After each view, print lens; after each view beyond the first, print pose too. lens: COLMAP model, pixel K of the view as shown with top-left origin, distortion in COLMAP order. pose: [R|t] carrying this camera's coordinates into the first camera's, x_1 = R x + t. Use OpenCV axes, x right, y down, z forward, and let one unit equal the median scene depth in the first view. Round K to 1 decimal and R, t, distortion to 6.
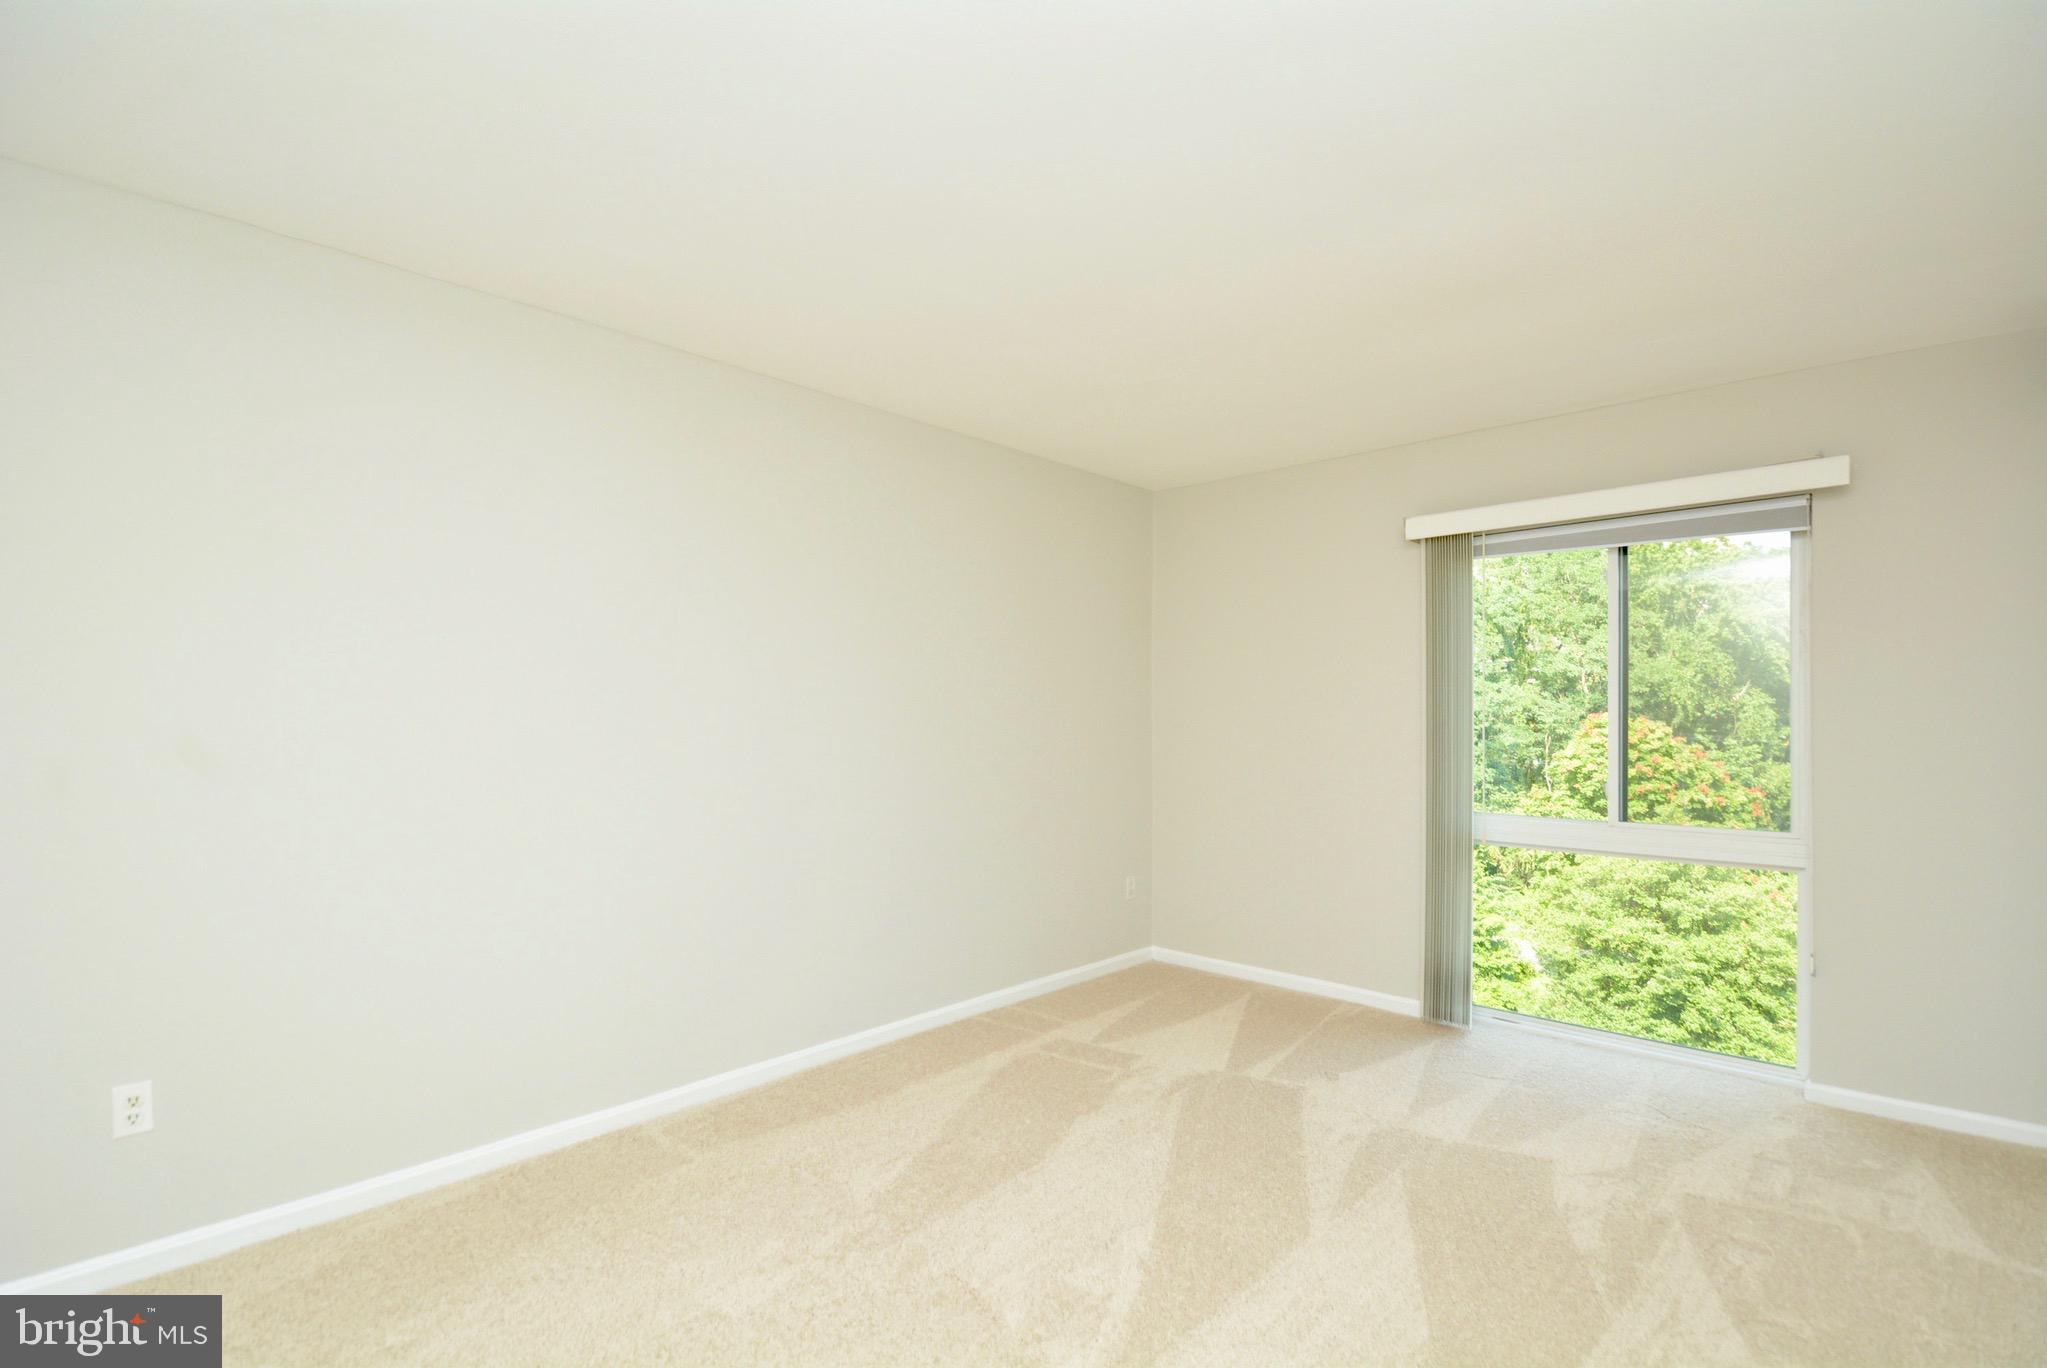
lens RADIAL K [[939.4, 0, 1047.4], [0, 939.4, 716.8], [0, 0, 1]] dist [0.005734, -0.016903]
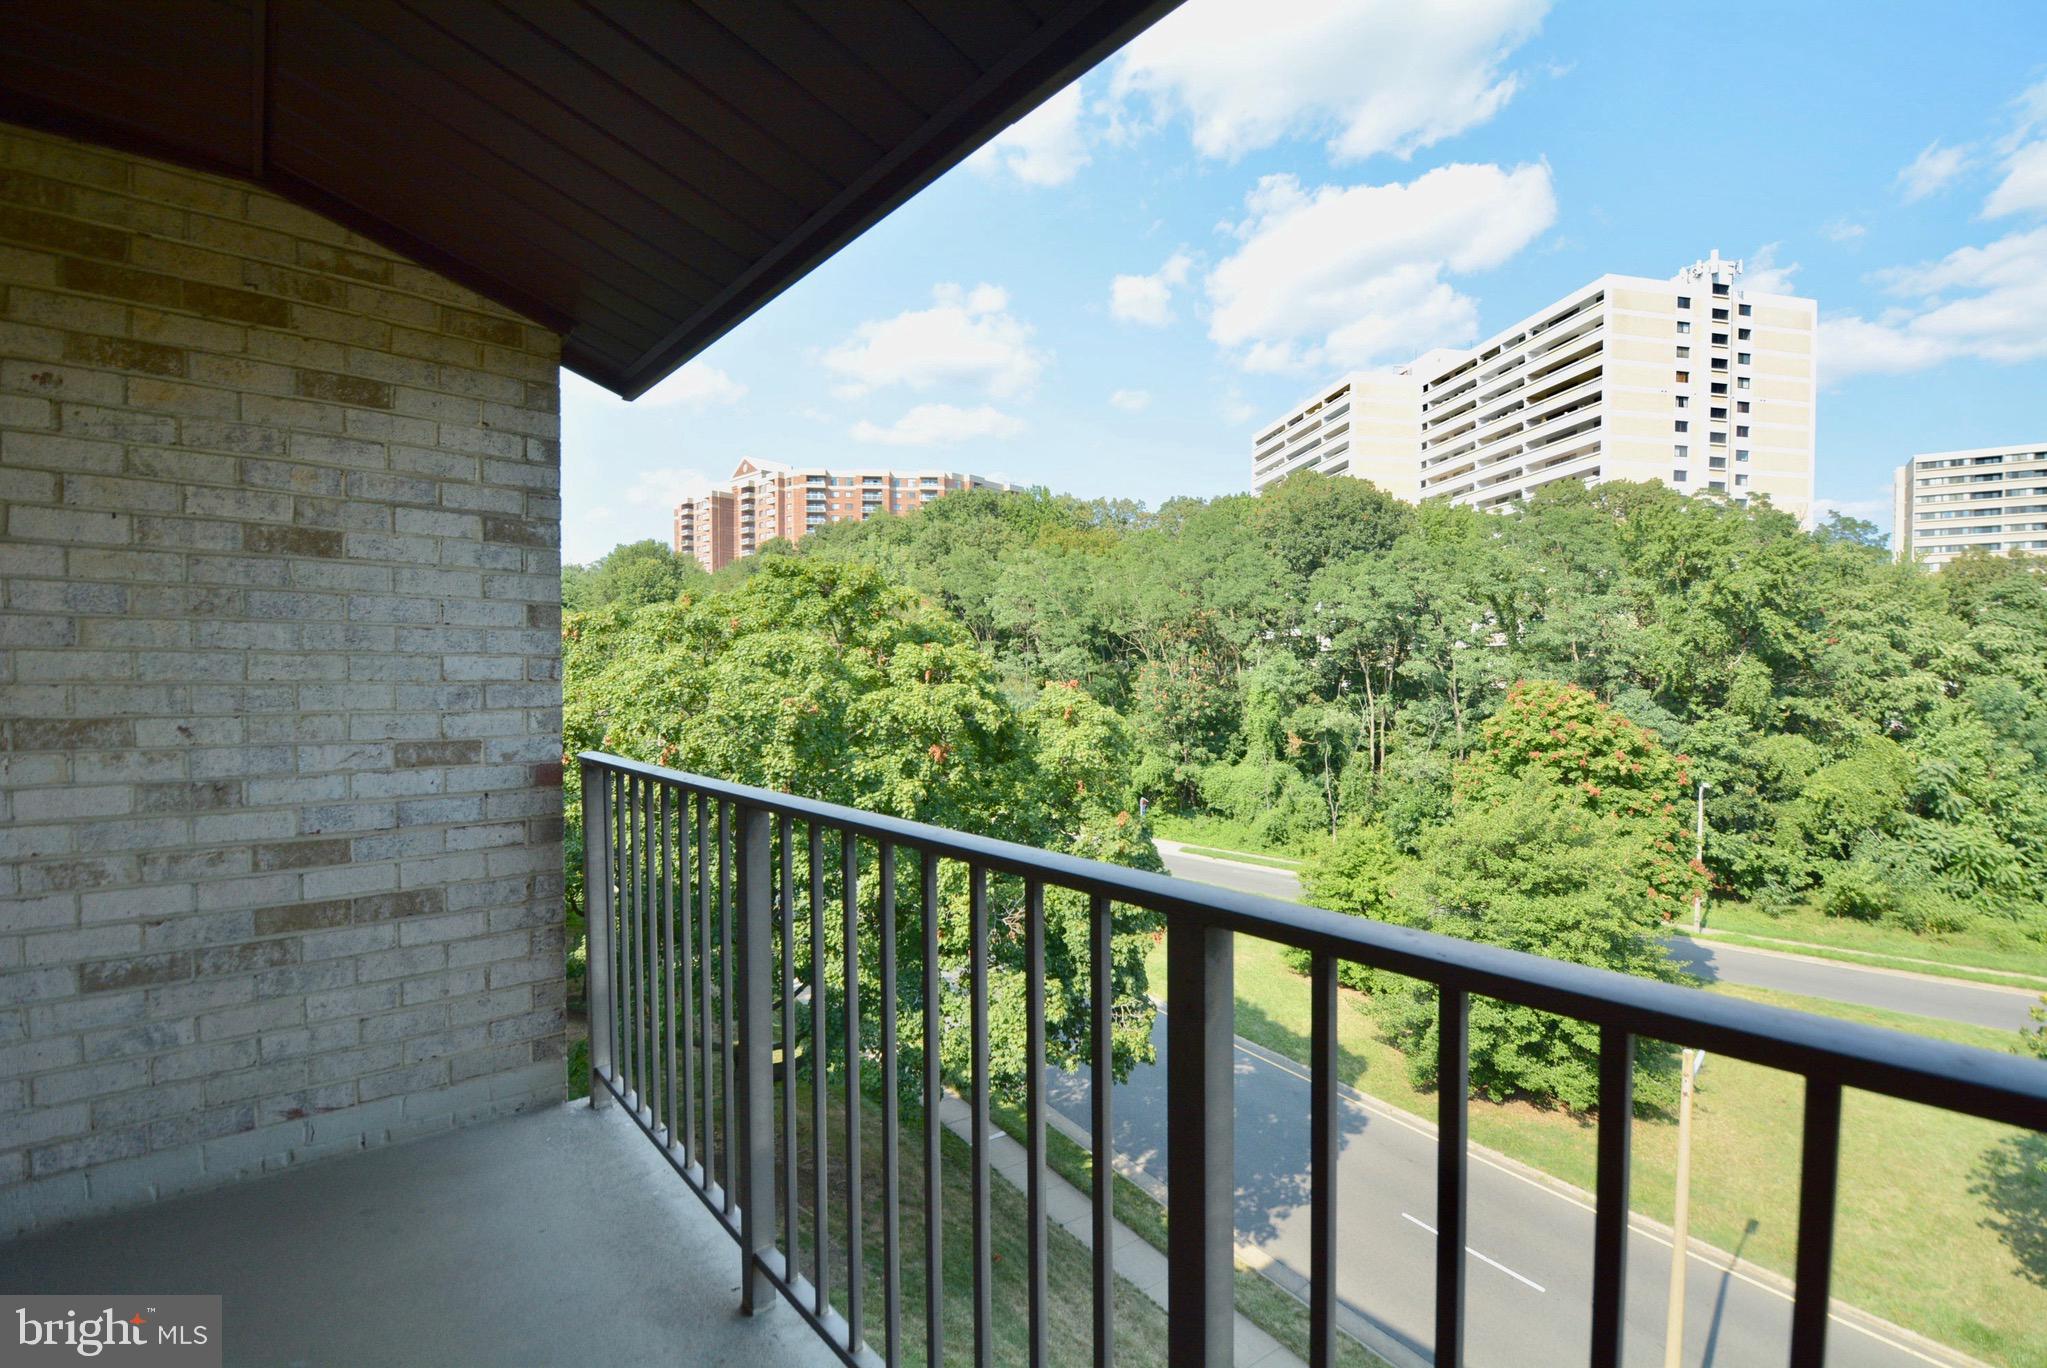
lens RADIAL K [[901.9, 0, 1047.0], [0, 901.9, 708.1], [0, 0, 1]] dist [0.000172, -0.011560]
pose [[0.994504, 0.007695, -0.104416, 0.182469], [-0.005109, 0.999674, 0.025013, 0.004540], [0.104575, -0.024342, 0.994219, -0.015259]]
